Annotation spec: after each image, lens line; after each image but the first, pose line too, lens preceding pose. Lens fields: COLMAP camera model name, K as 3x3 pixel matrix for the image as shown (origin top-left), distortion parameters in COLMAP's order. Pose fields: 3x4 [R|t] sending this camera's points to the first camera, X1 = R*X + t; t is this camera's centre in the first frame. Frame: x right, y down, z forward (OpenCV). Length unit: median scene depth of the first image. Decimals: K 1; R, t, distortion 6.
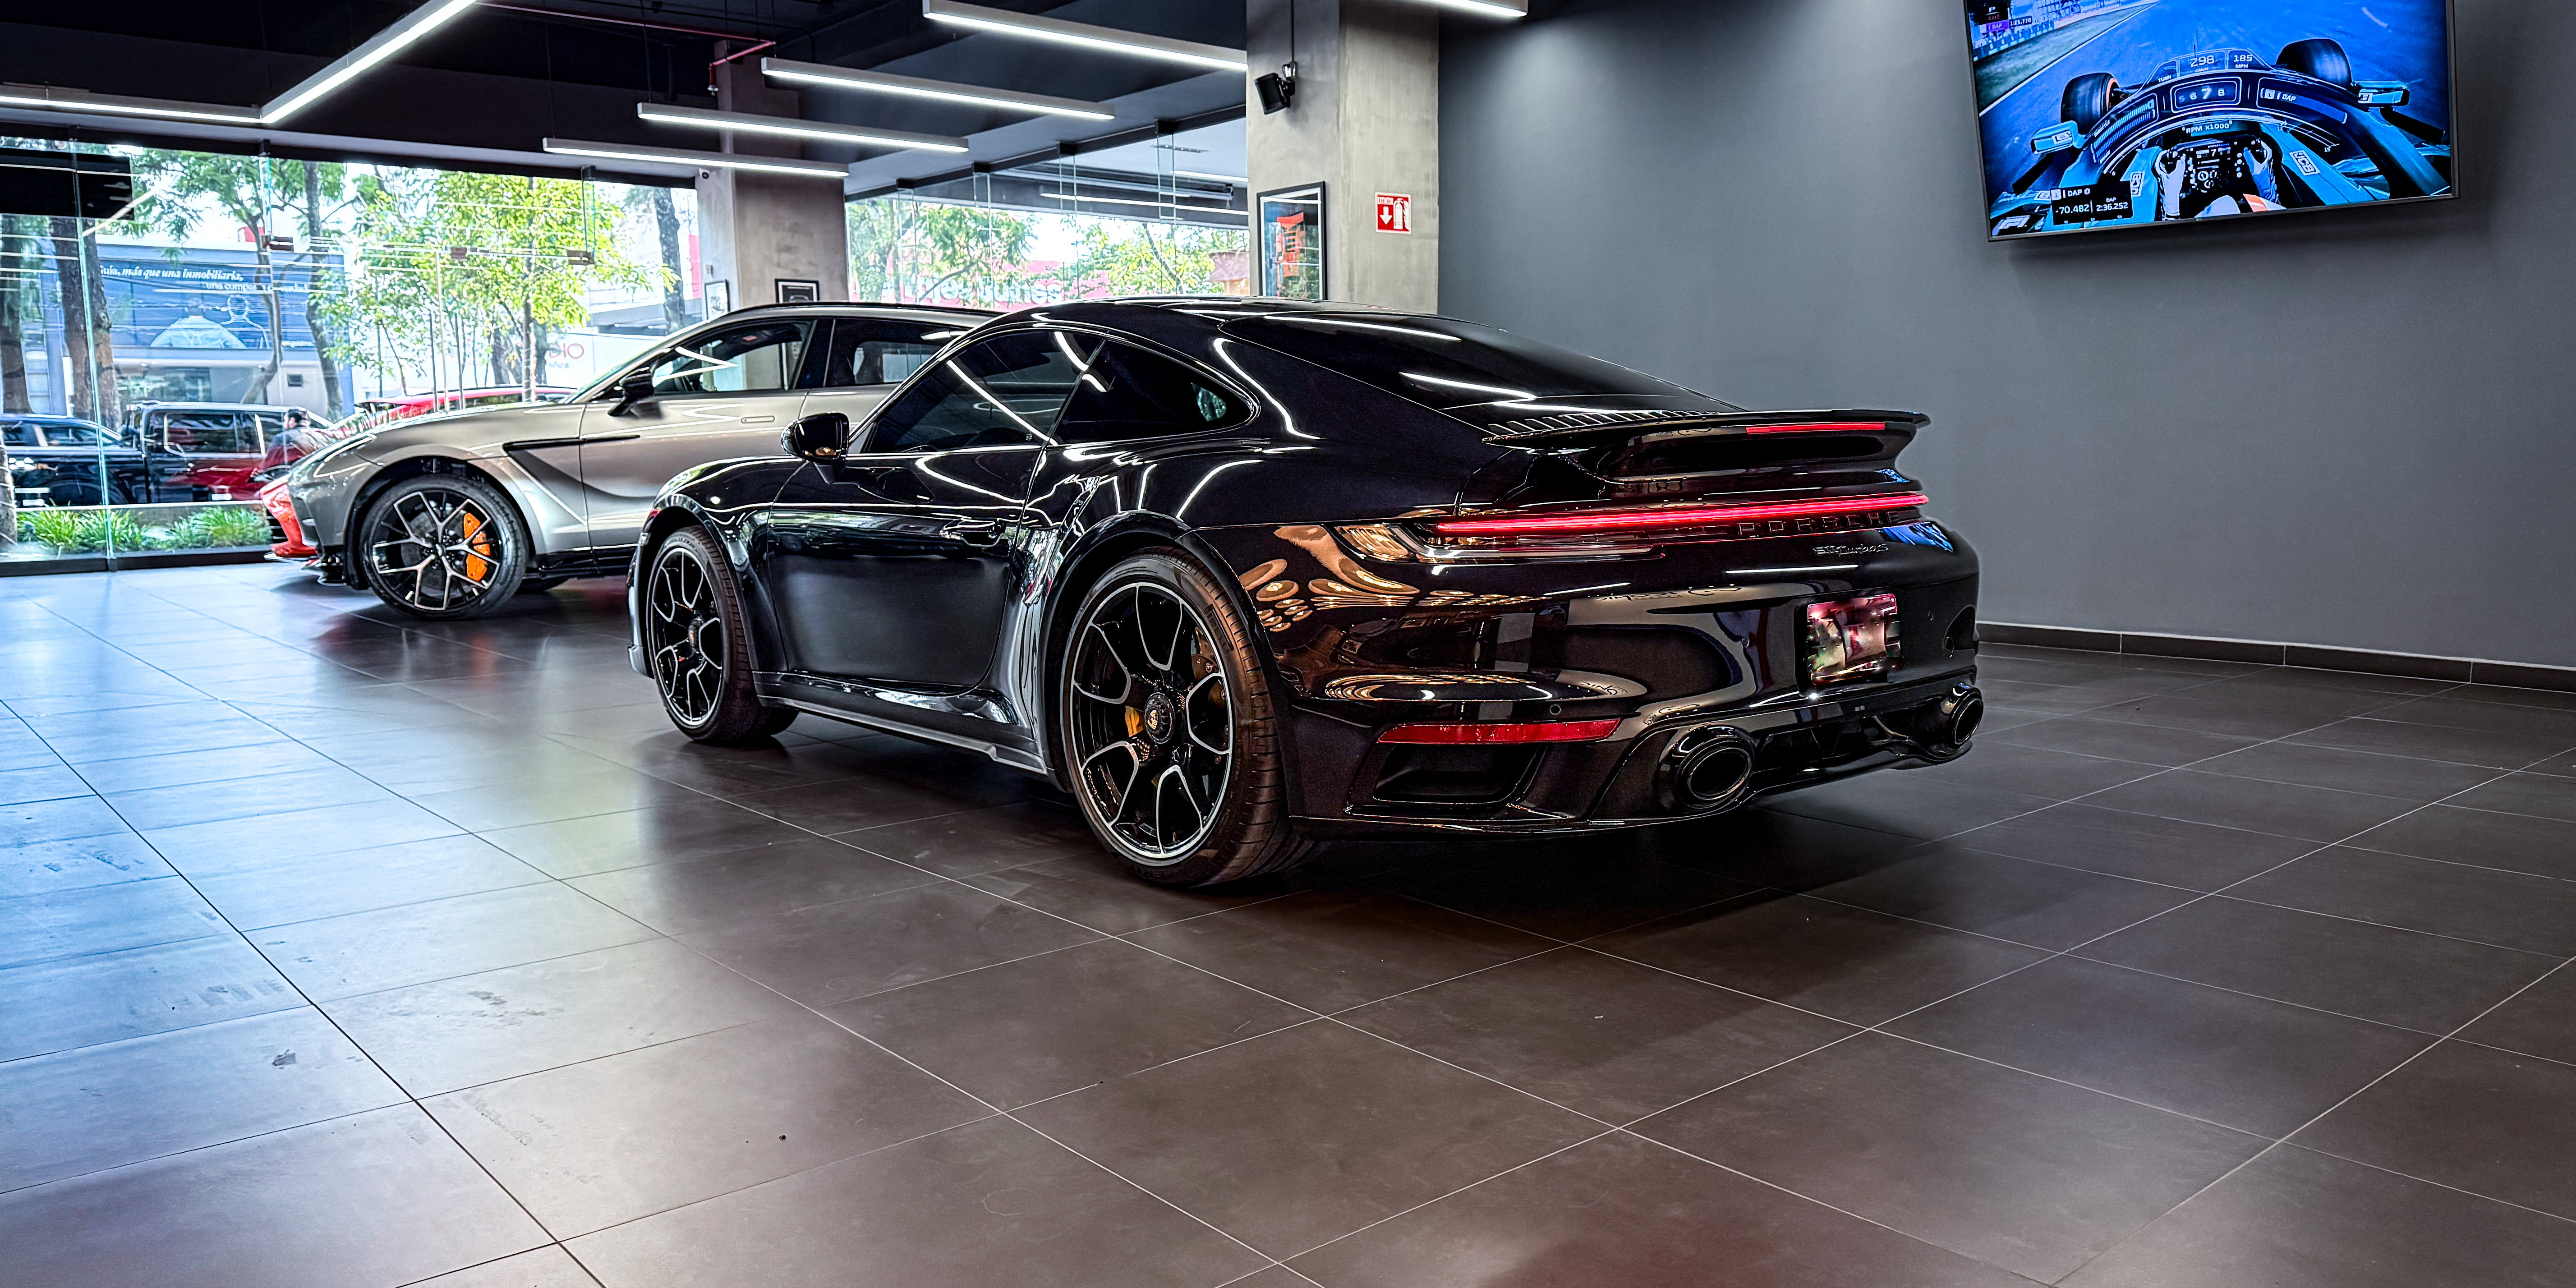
lens RADIAL K [[1804.0, 0, 1278.4], [0, 1804.0, 654.3], [0, 0, 1]] dist [0.113824, -0.135483]
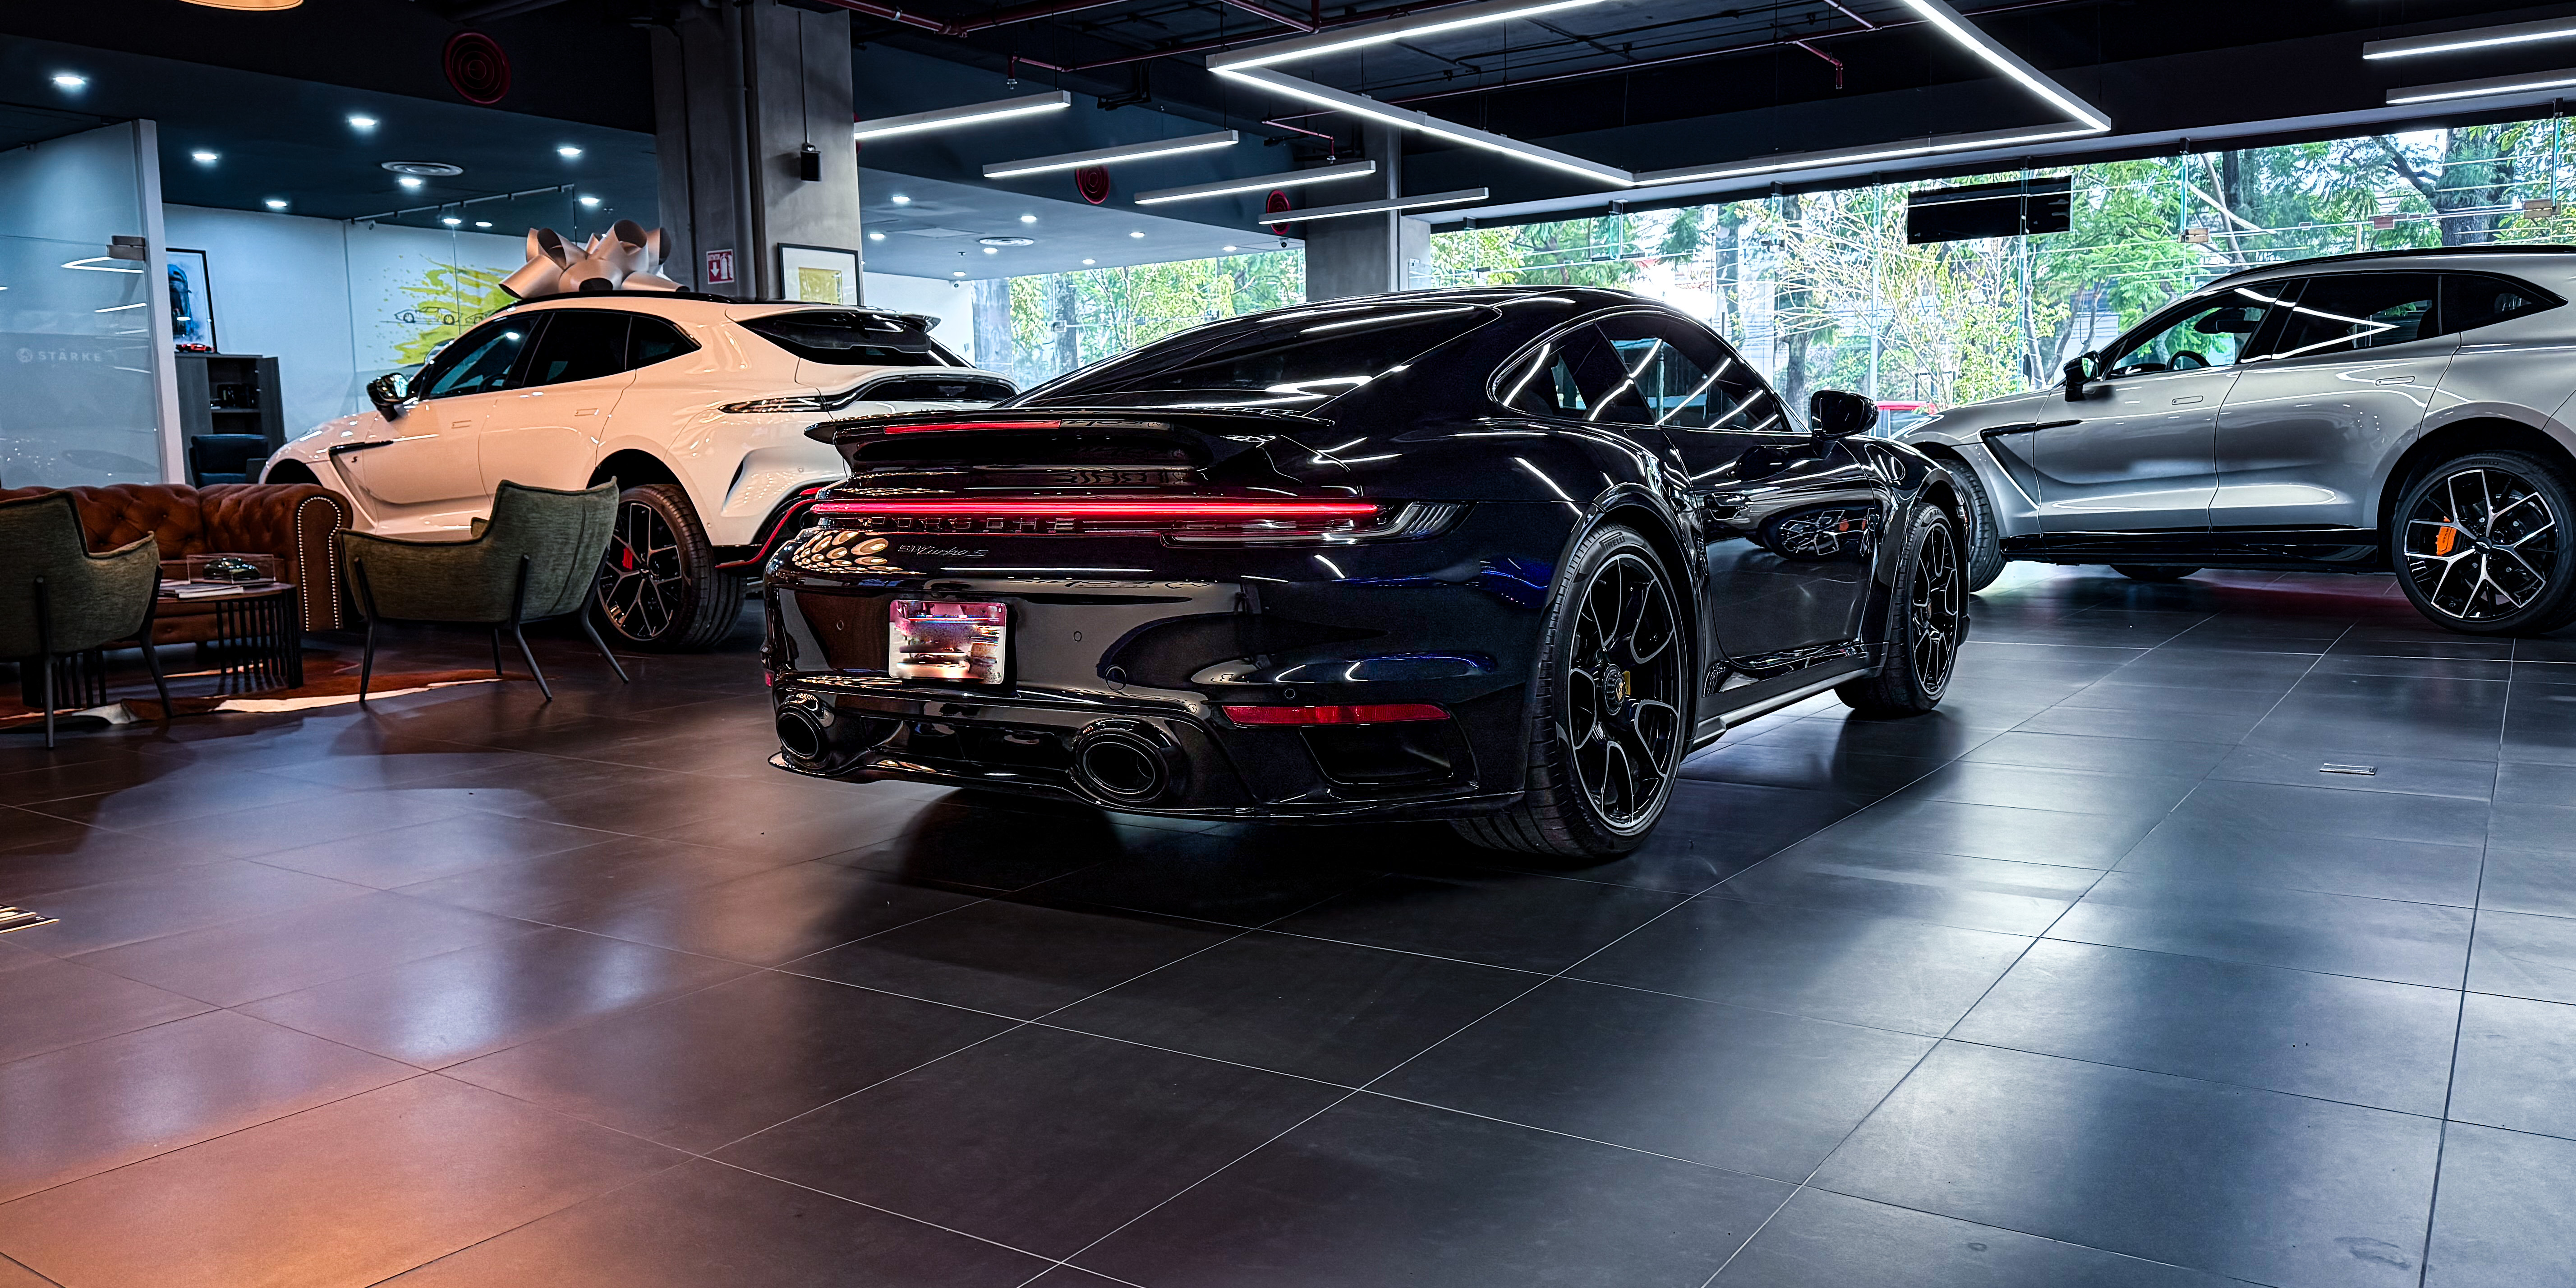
lens RADIAL K [[1804.0, 0, 1278.4], [0, 1804.0, 654.3], [0, 0, 1]] dist [0.113824, -0.135483]
pose [[0.273658, 0.111273, -0.955369, 0.657824], [-0.101773, 0.991059, 0.086278, -0.052336], [0.956428, 0.073620, 0.282536, 0.457134]]
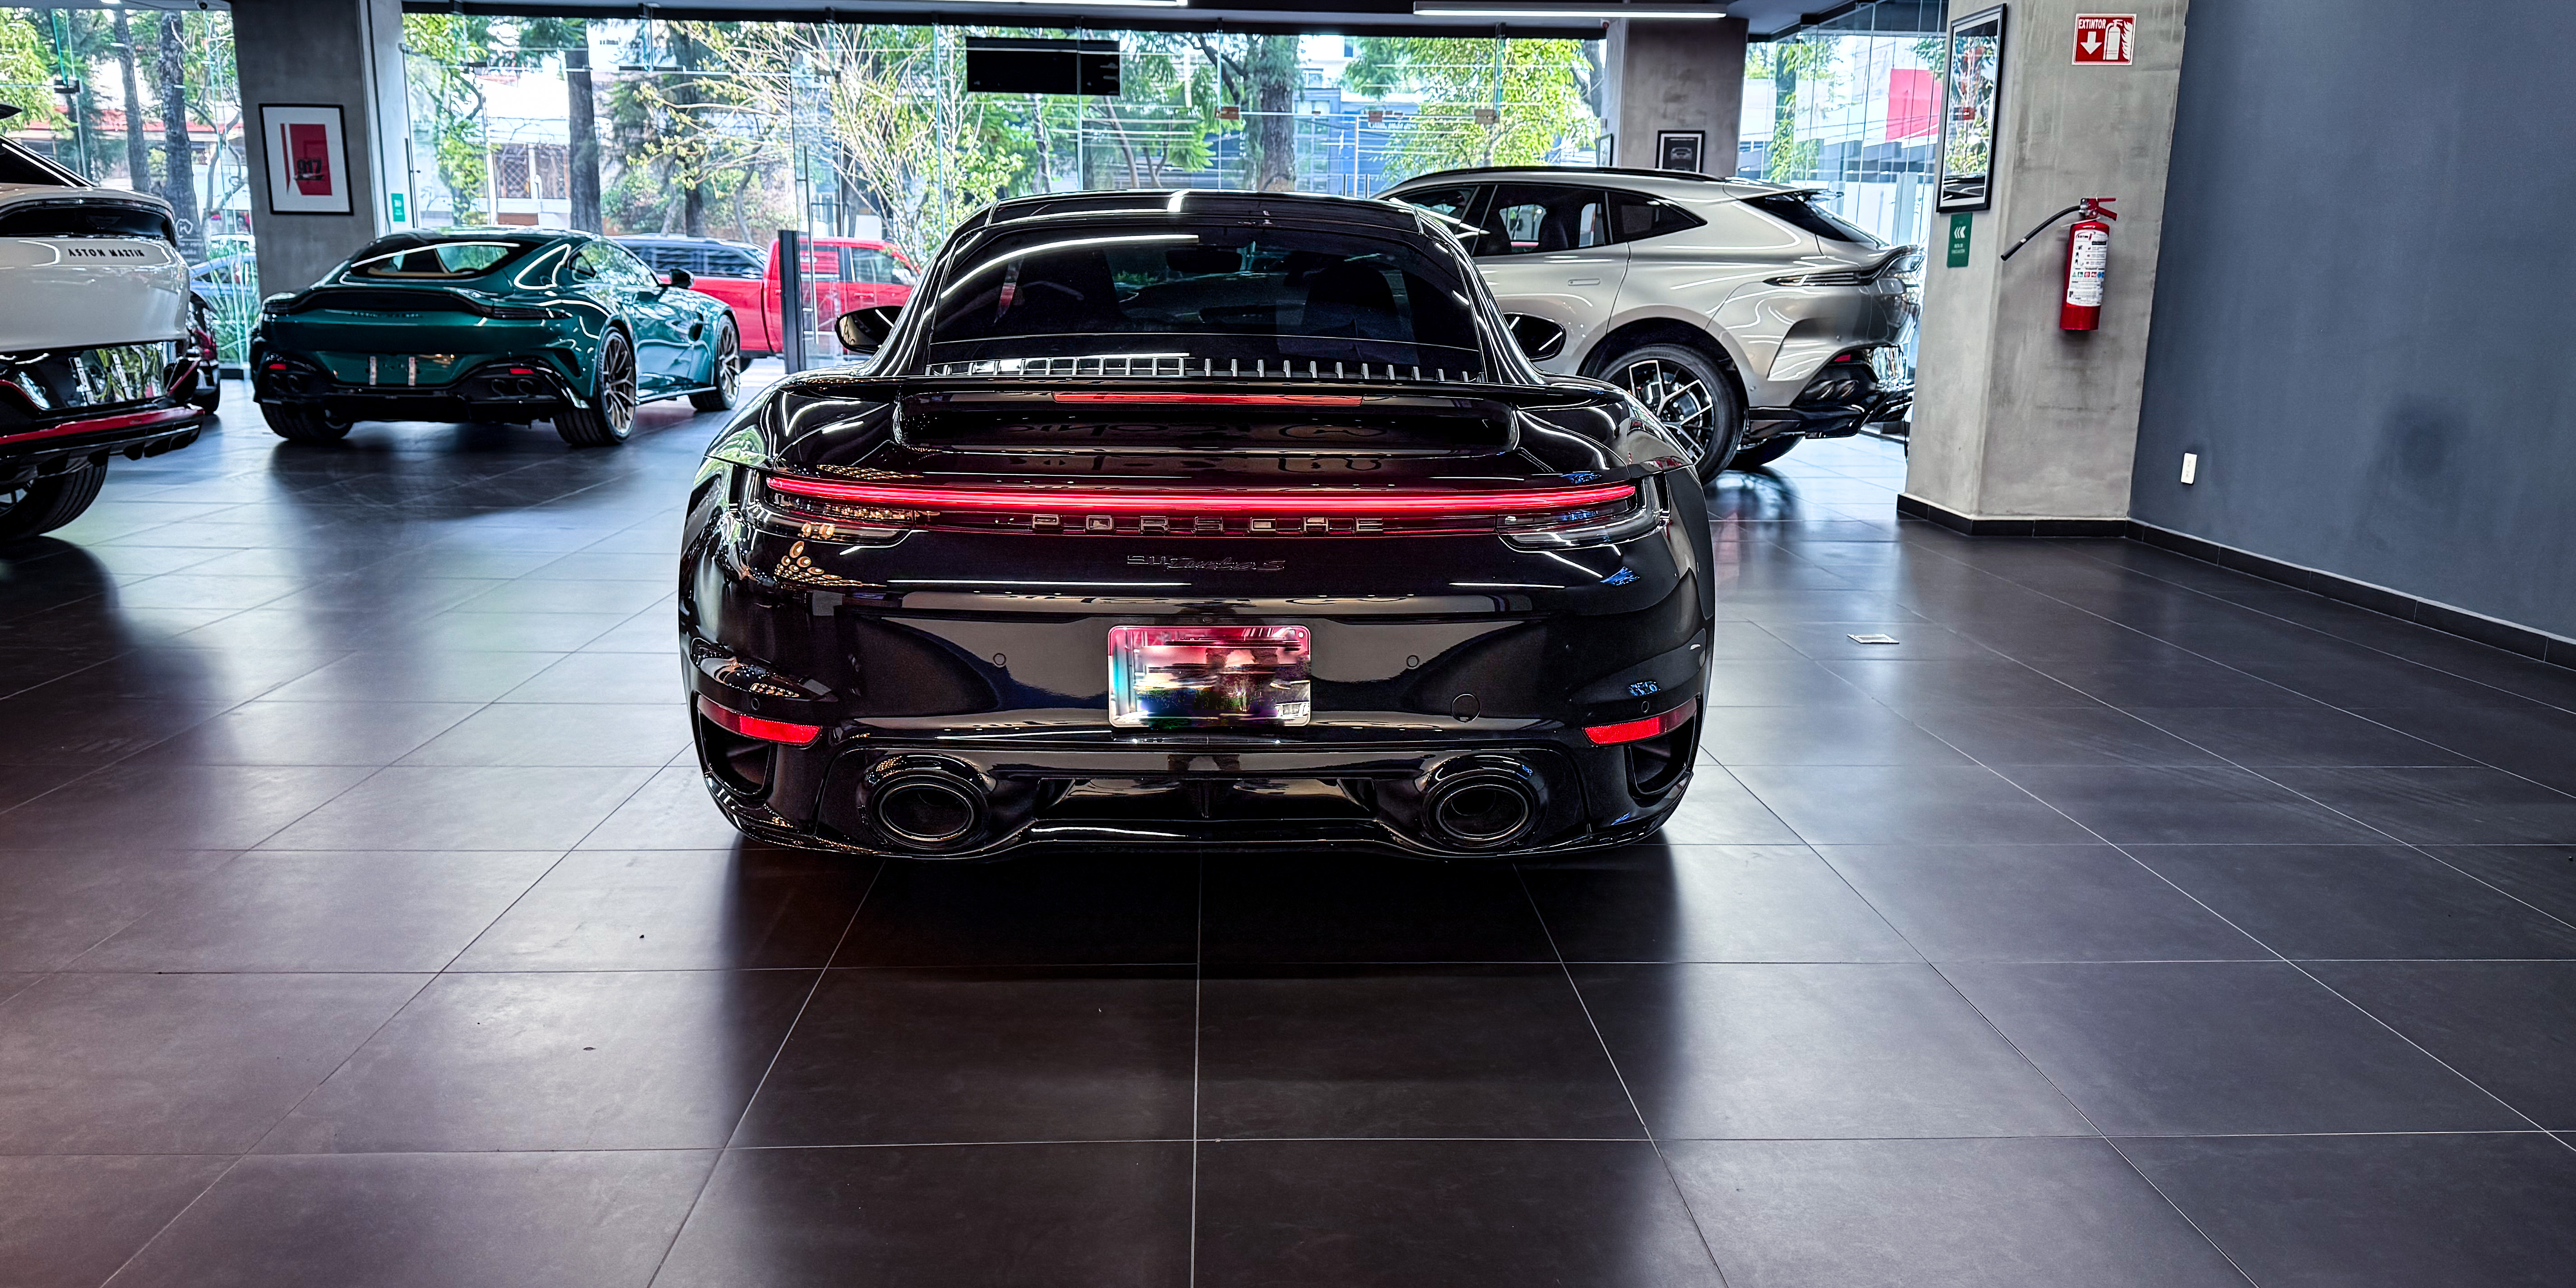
lens RADIAL K [[1804.0, 0, 1278.4], [0, 1804.0, 654.3], [0, 0, 1]] dist [0.113824, -0.135483]
pose [[0.792385, 0.153176, -0.590477, 0.395957], [-0.102069, 0.987607, 0.119225, -0.056272], [0.601421, -0.034203, 0.798200, 0.204115]]
